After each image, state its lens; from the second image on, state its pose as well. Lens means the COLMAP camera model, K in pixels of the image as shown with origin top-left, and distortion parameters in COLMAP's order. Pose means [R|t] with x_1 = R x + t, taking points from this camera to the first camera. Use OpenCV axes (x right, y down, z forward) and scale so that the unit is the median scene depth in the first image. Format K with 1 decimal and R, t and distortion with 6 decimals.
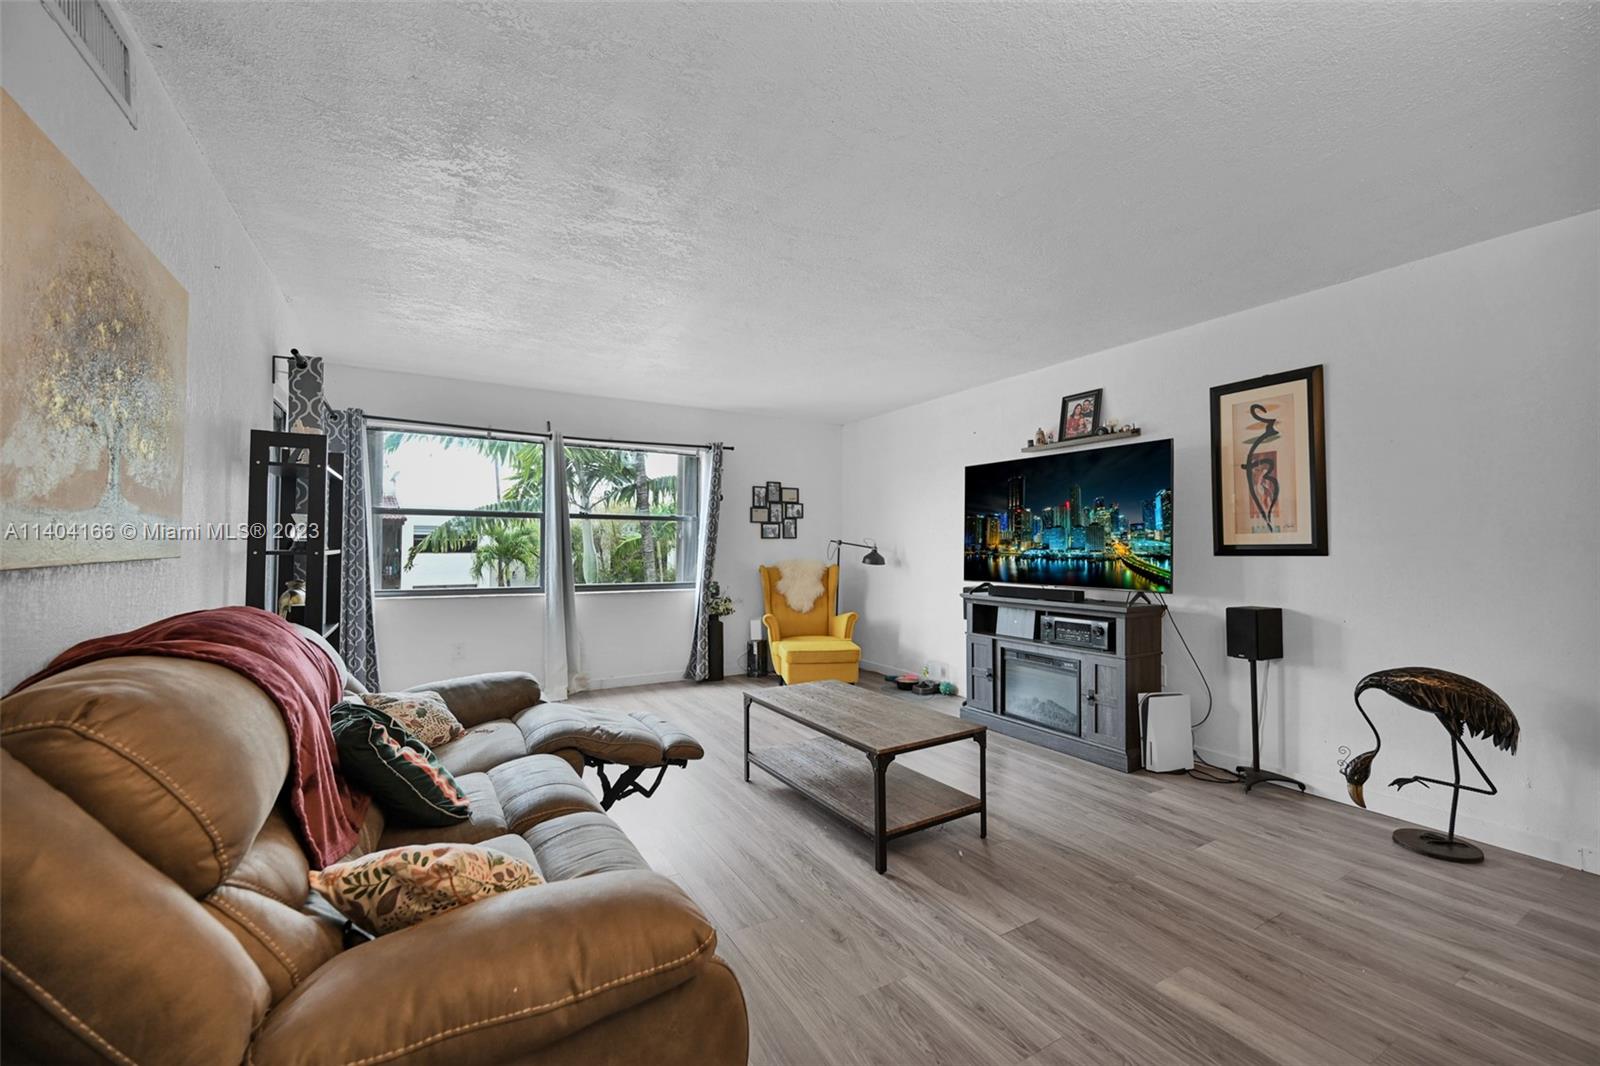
lens RADIAL K [[645.0, 0, 805.9], [0, 645.0, 532.5], [0, 0, 1]] dist [-0.000541, -0.001043]
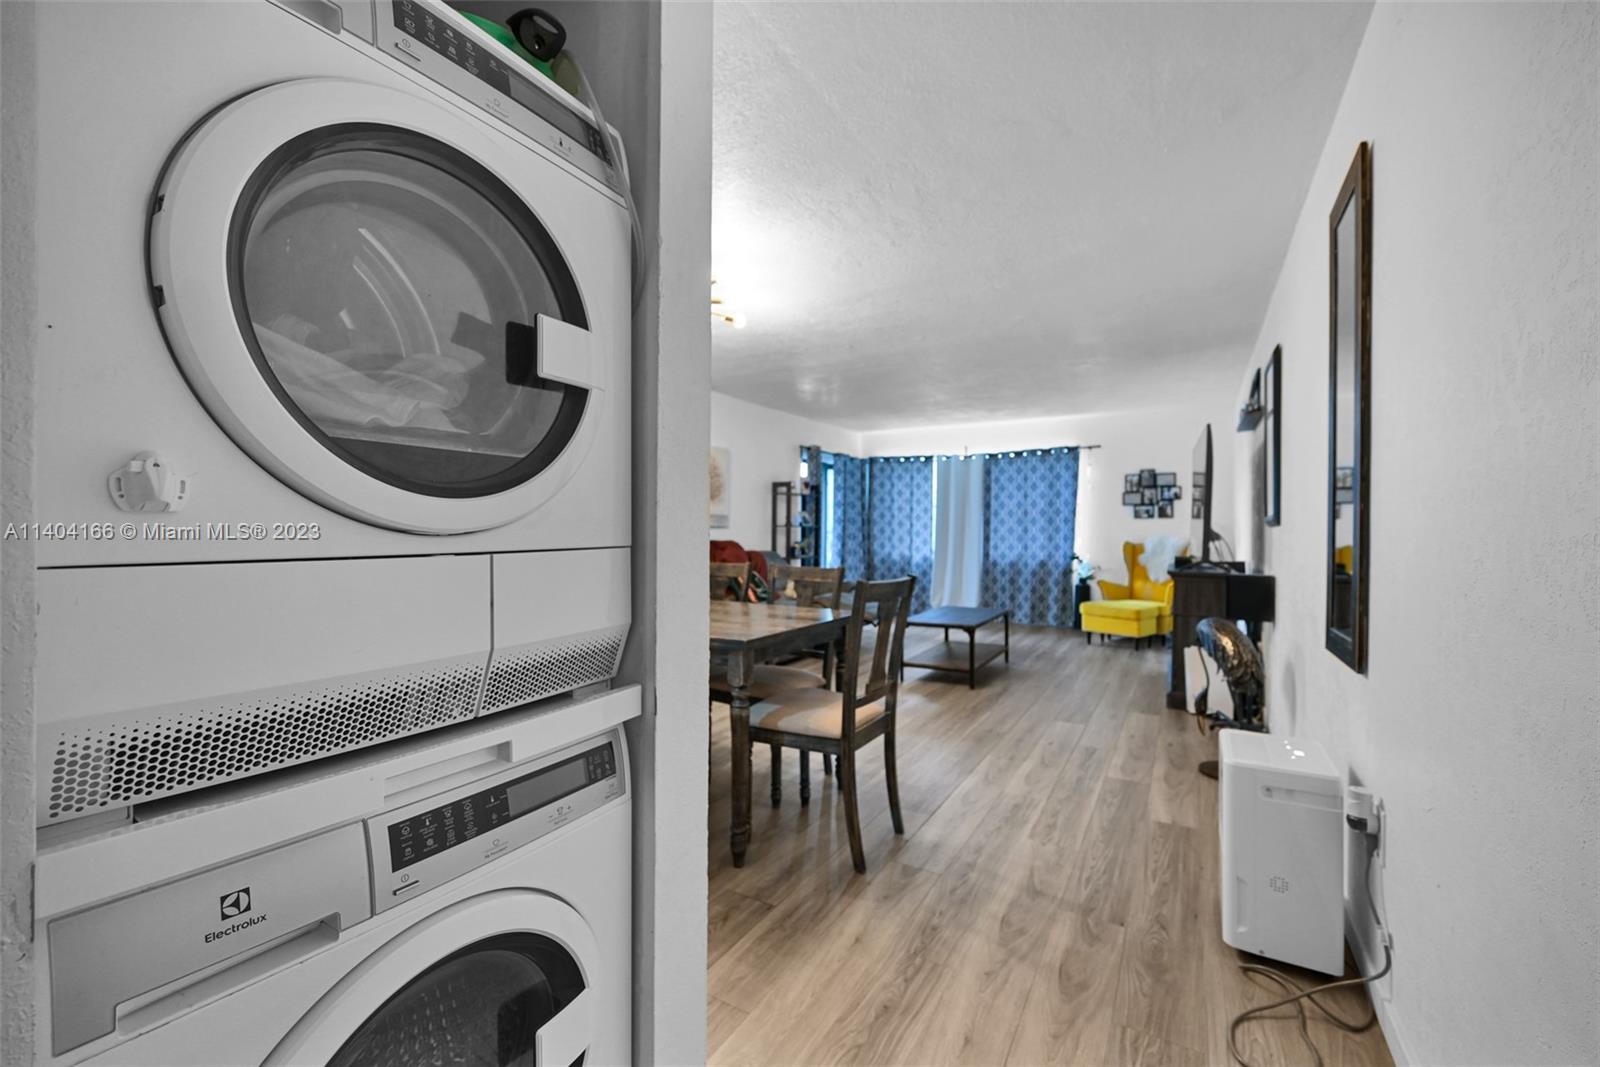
lens RADIAL K [[646.5, 0, 801.9], [0, 646.5, 530.1], [0, 0, 1]] dist [-0.000856, -0.000046]
pose [[0.477906, 0.000110, -0.878411, 1.152343], [0.016386, 0.999825, 0.009041, 0.017244], [0.878258, -0.018715, 0.477820, -0.161144]]
